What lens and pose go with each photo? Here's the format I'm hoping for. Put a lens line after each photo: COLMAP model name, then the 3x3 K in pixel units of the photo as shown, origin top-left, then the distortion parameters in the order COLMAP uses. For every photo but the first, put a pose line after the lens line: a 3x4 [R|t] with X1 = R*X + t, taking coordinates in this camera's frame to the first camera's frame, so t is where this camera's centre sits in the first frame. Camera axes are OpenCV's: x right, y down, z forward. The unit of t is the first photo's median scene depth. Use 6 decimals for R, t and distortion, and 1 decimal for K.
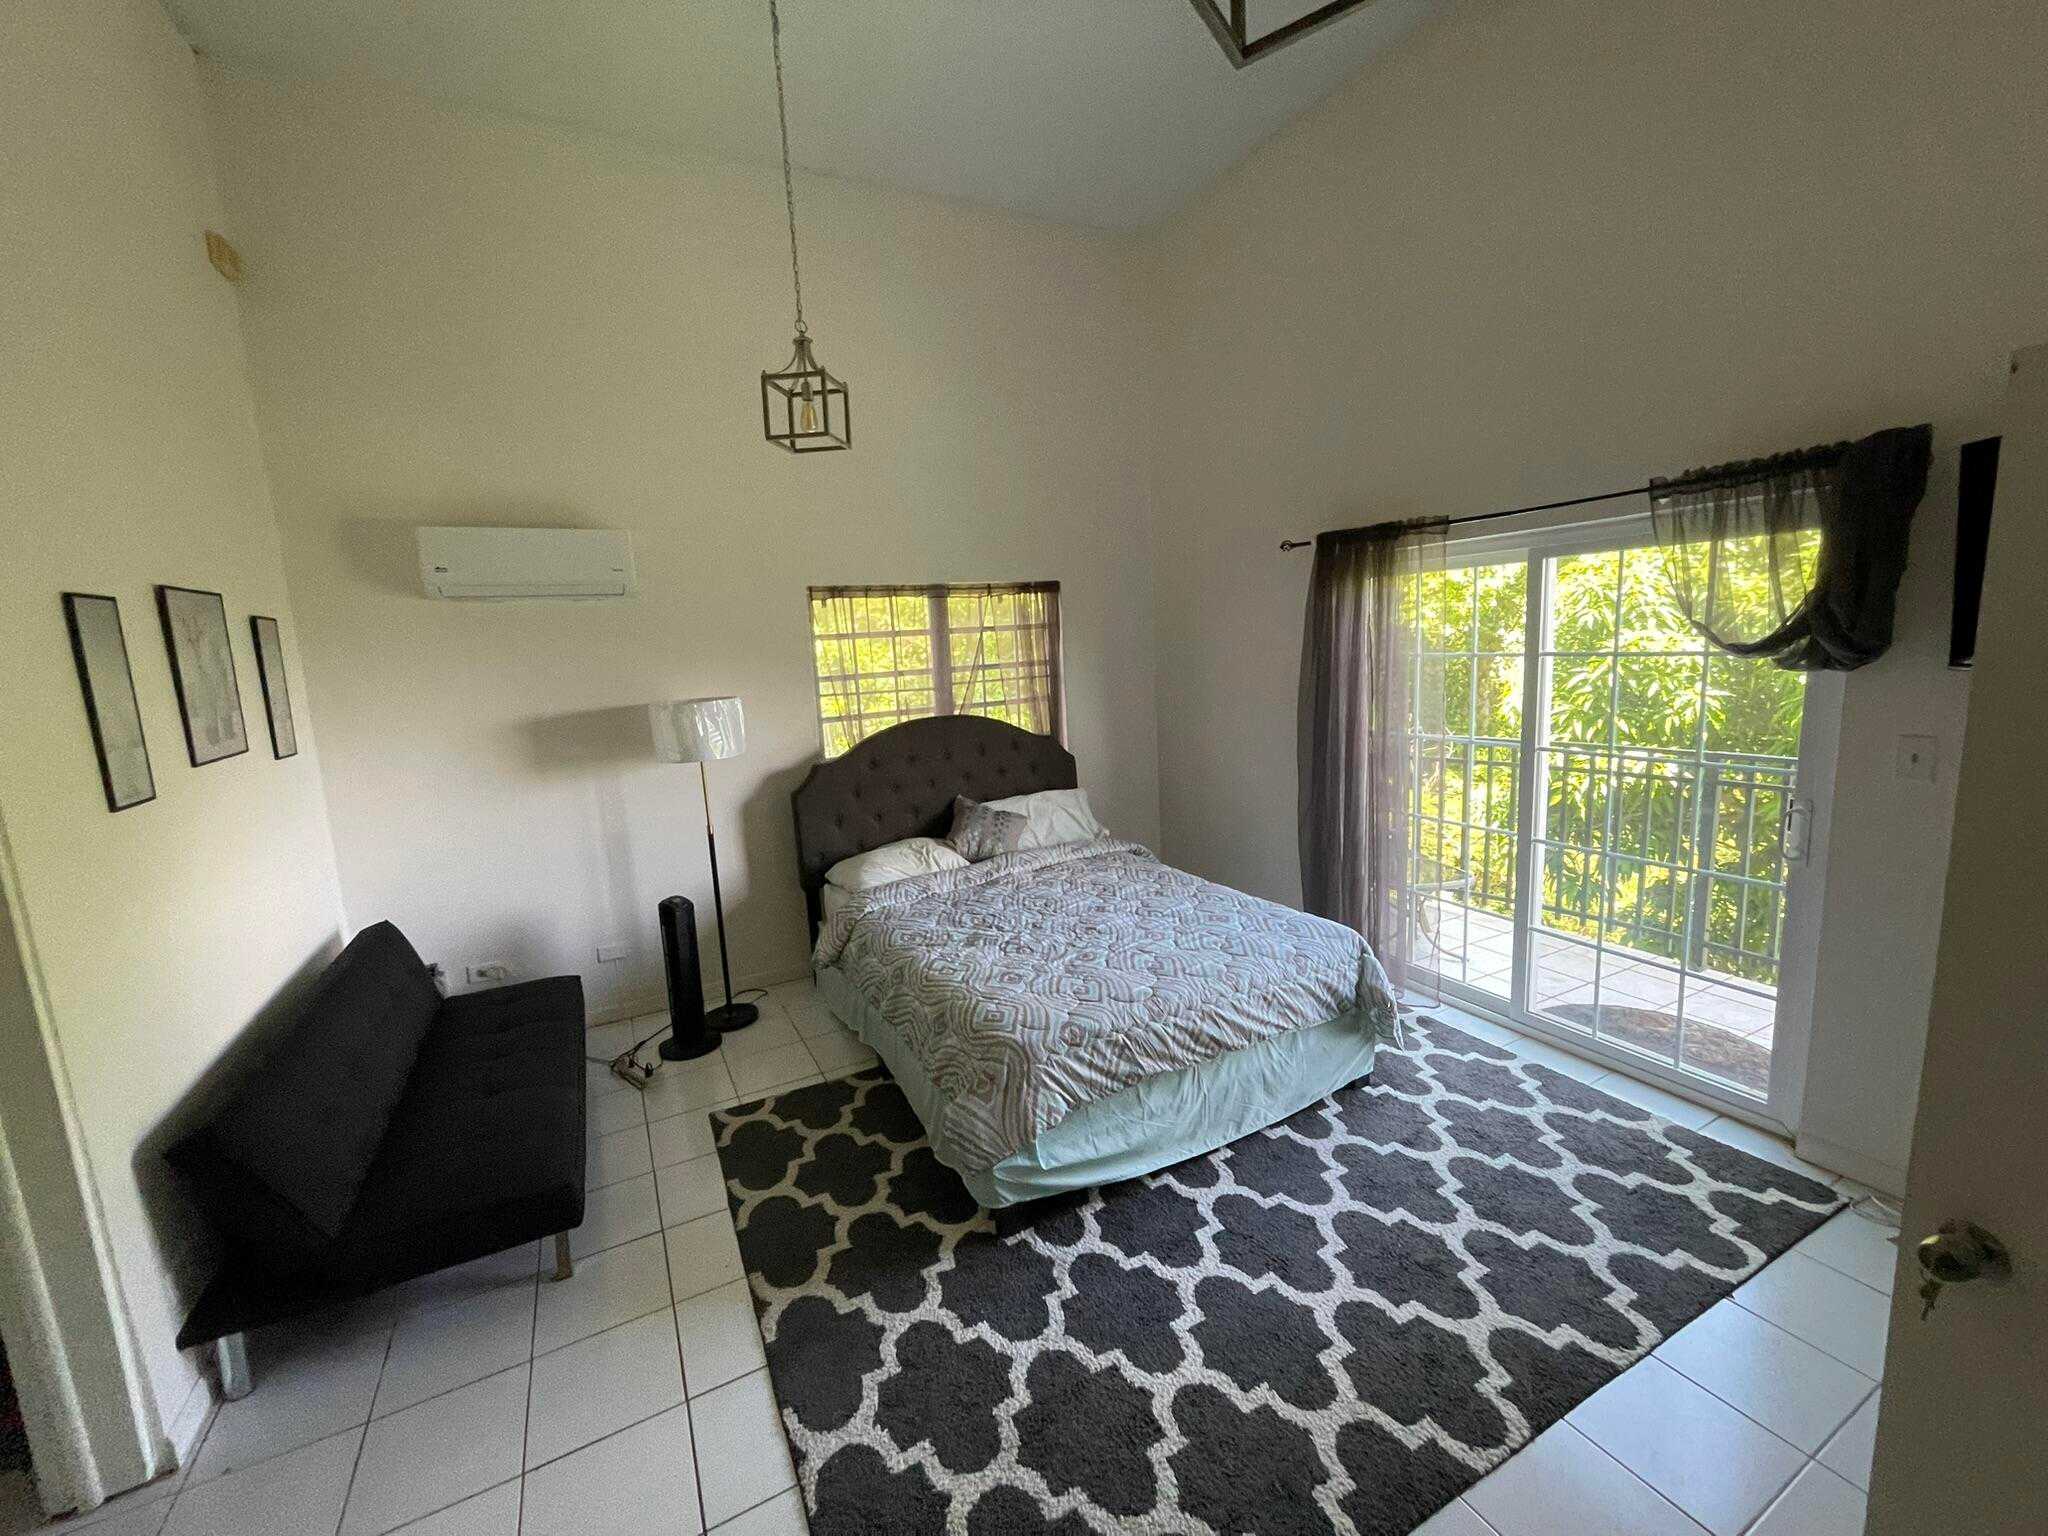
lens RADIAL K [[826.9, 0, 1019.8], [0, 826.9, 767.9], [0, 0, 1]] dist [-0.001717, 0.001496]
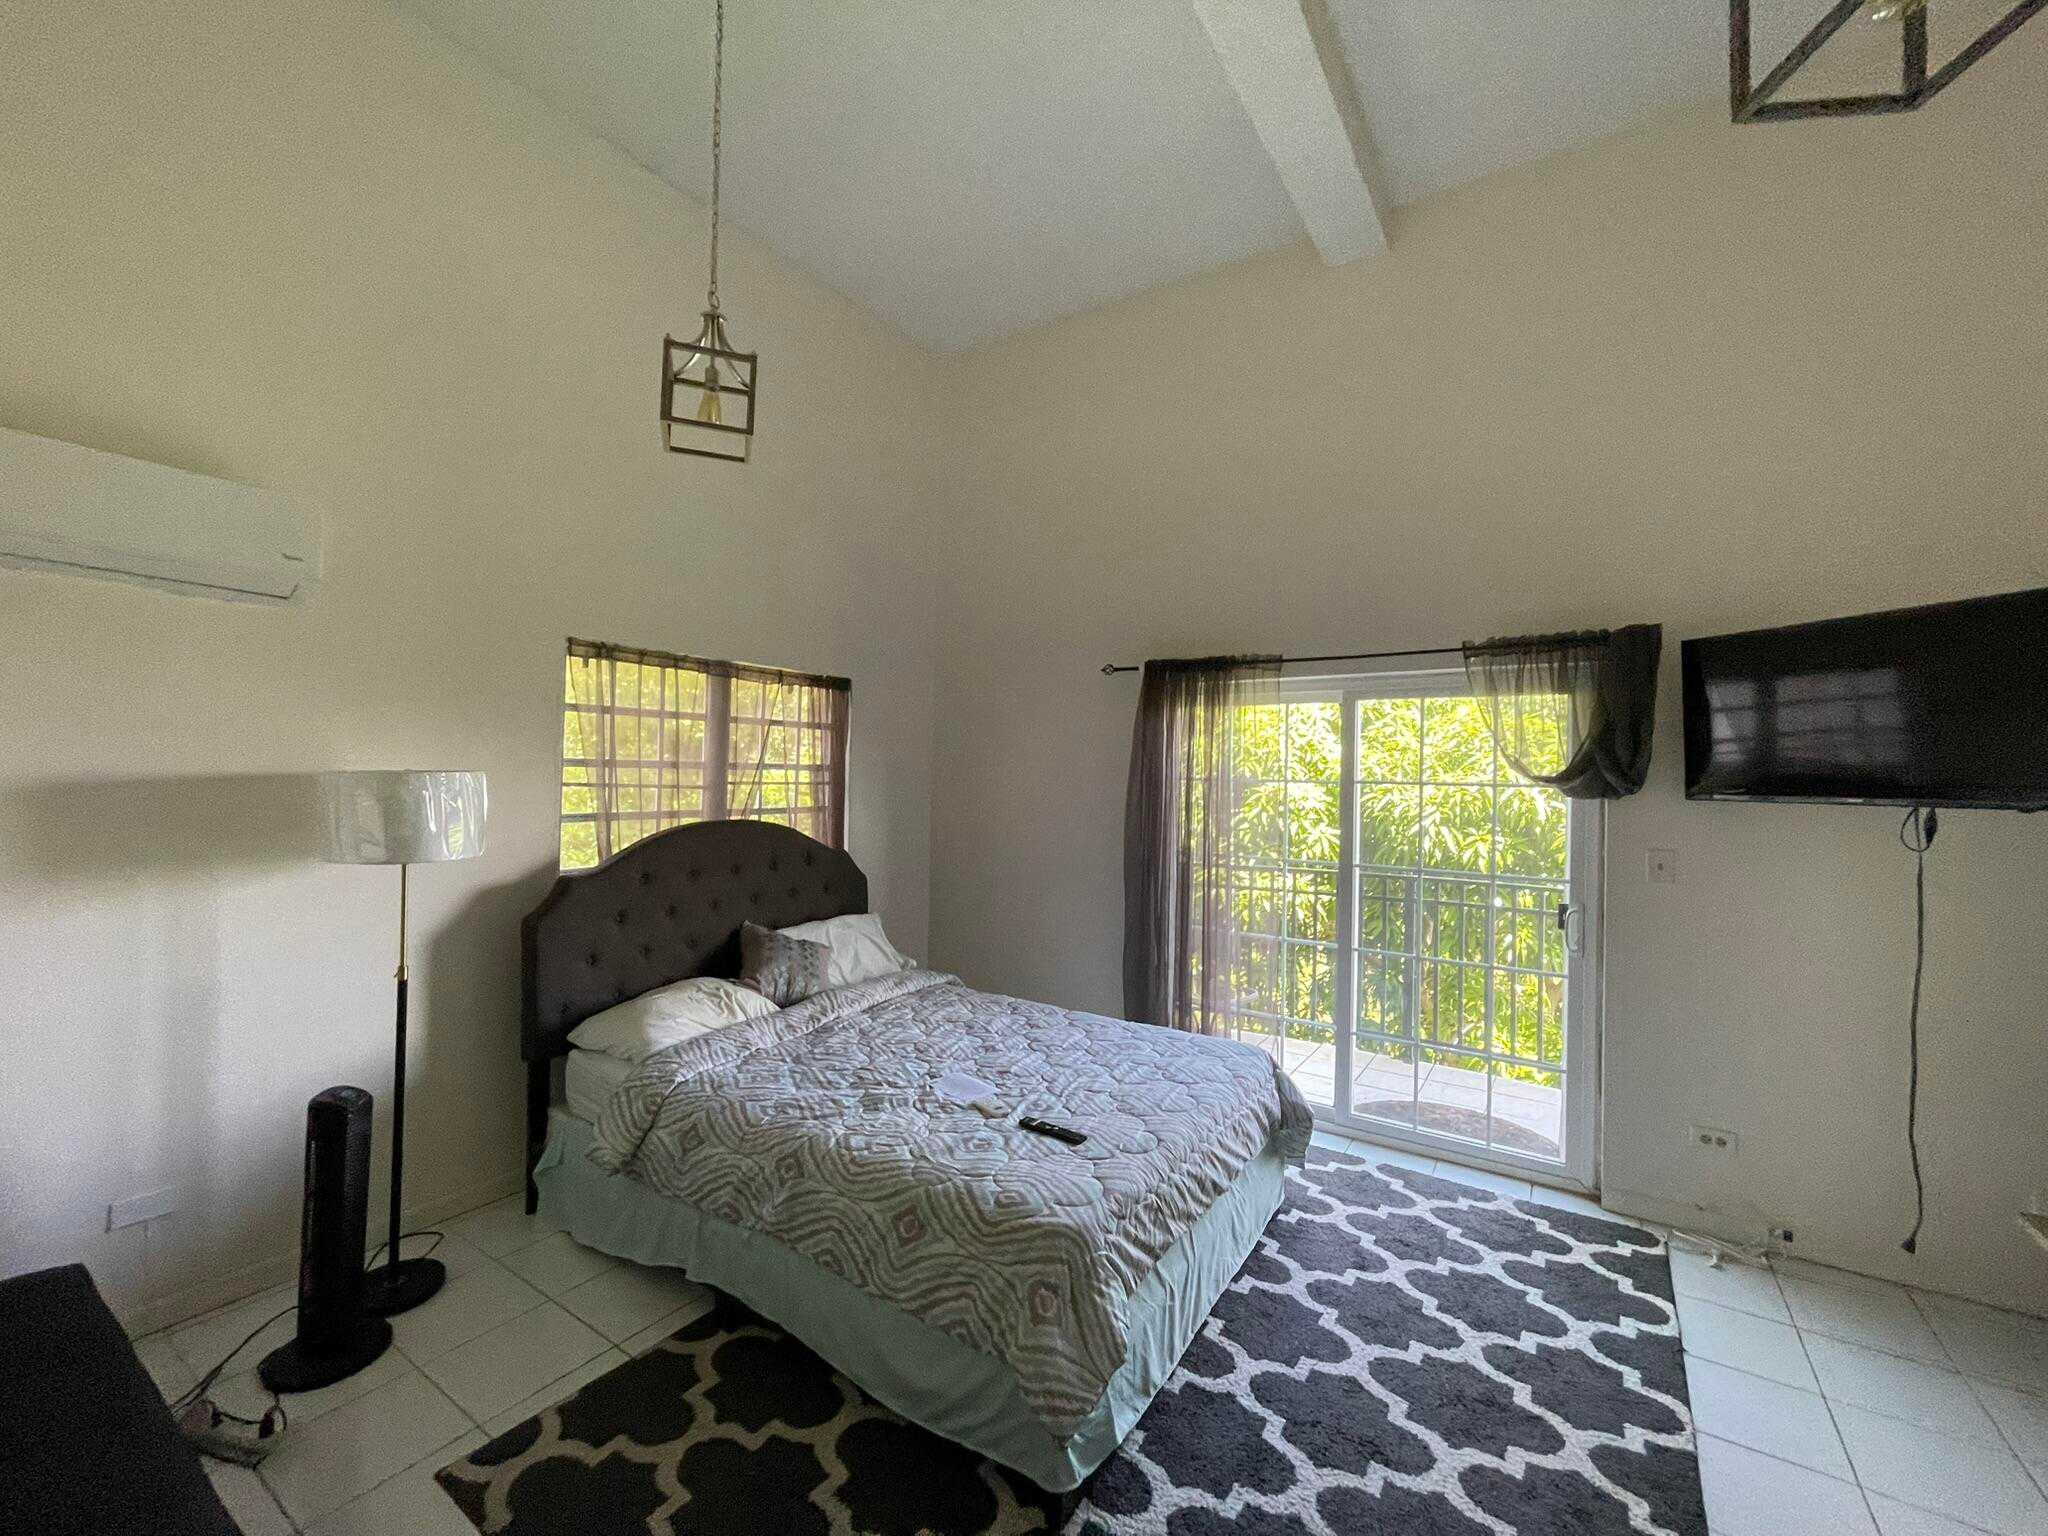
lens RADIAL K [[826.9, 0, 1022.2], [0, 826.9, 771.4], [0, 0, 1]] dist [-0.001717, 0.001496]
pose [[0.876336, 0.074489, 0.475906, -0.331817], [0.006836, 0.985949, -0.166908, 0.036873], [-0.481652, 0.149521, 0.863513, 0.238395]]
